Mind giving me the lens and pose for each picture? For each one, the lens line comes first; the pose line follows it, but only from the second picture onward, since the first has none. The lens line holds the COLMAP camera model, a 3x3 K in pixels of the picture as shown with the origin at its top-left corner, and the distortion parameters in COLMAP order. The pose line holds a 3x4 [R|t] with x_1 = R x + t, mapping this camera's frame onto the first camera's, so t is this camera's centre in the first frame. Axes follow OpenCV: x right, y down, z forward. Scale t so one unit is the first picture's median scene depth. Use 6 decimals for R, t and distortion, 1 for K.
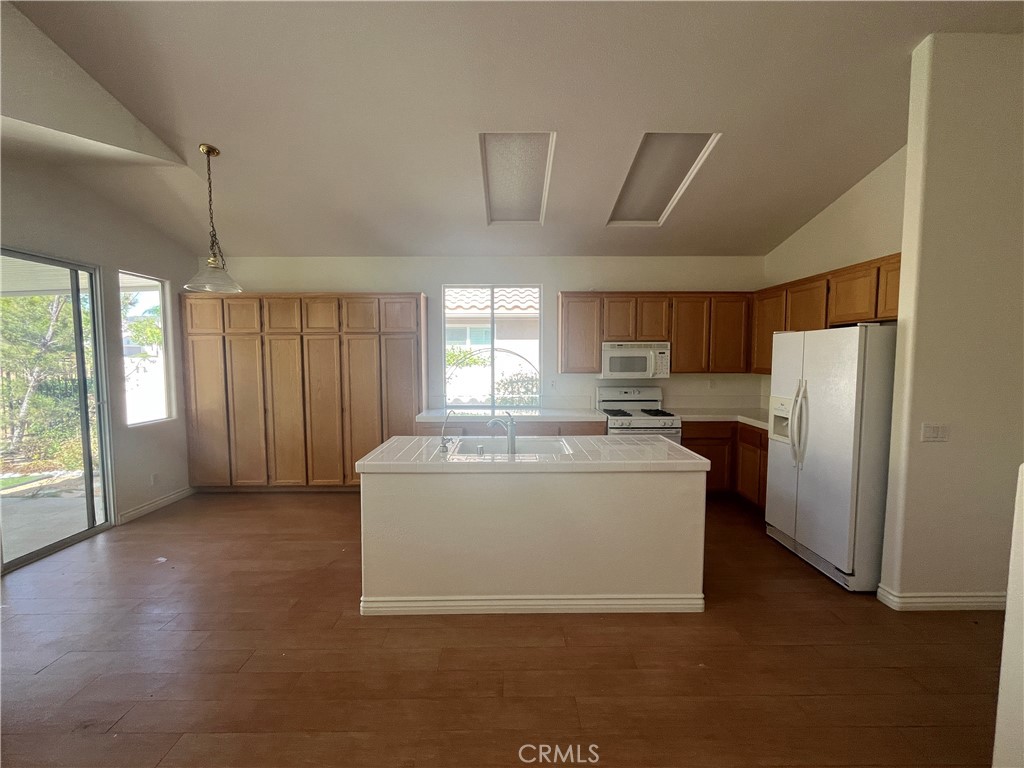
lens RADIAL K [[415.3, 0, 512.0], [0, 415.3, 384.0], [0, 0, 1]] dist [-0.005994, 0.000425]
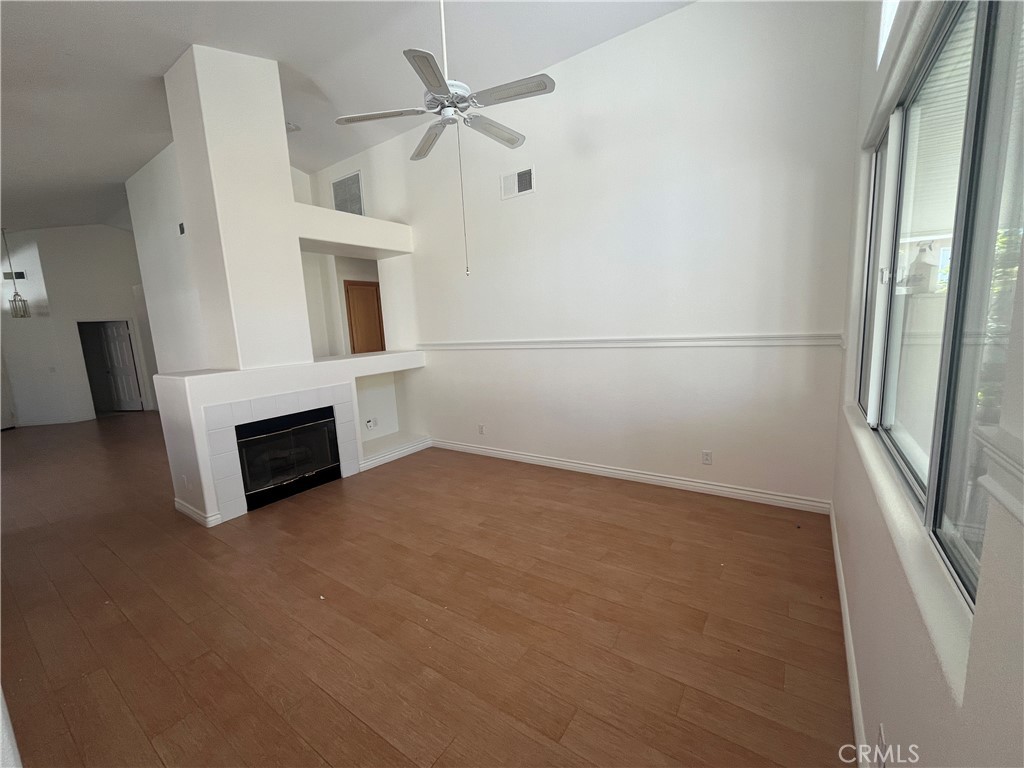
lens RADIAL K [[415.3, 0, 512.0], [0, 415.3, 384.0], [0, 0, 1]] dist [-0.005994, 0.000425]
pose [[-0.815405, -0.037342, 0.577685, -0.638978], [0.092376, 0.976737, 0.193525, -0.029185], [-0.571473, 0.211165, -0.792987, 0.641471]]
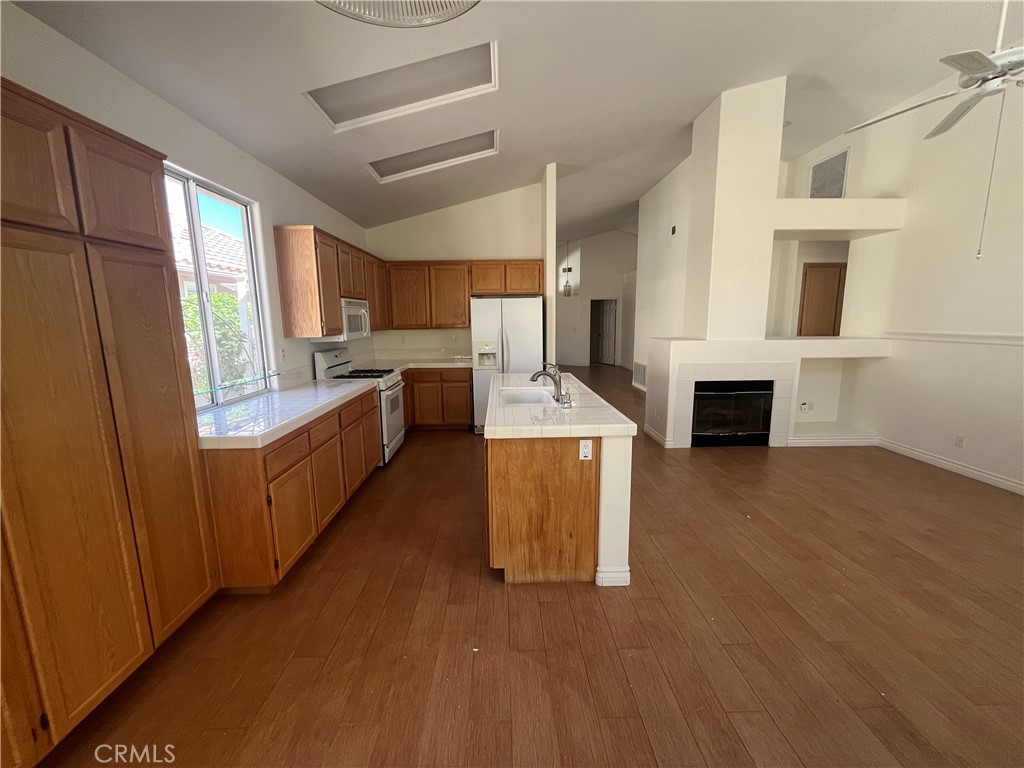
lens RADIAL K [[415.3, 0, 512.0], [0, 415.3, 384.0], [0, 0, 1]] dist [-0.005994, 0.000425]
pose [[-0.011165, -0.155115, 0.987833, -0.826121], [0.073292, 0.985111, 0.155516, -0.040848], [-0.997248, 0.074136, 0.000370, 0.831698]]
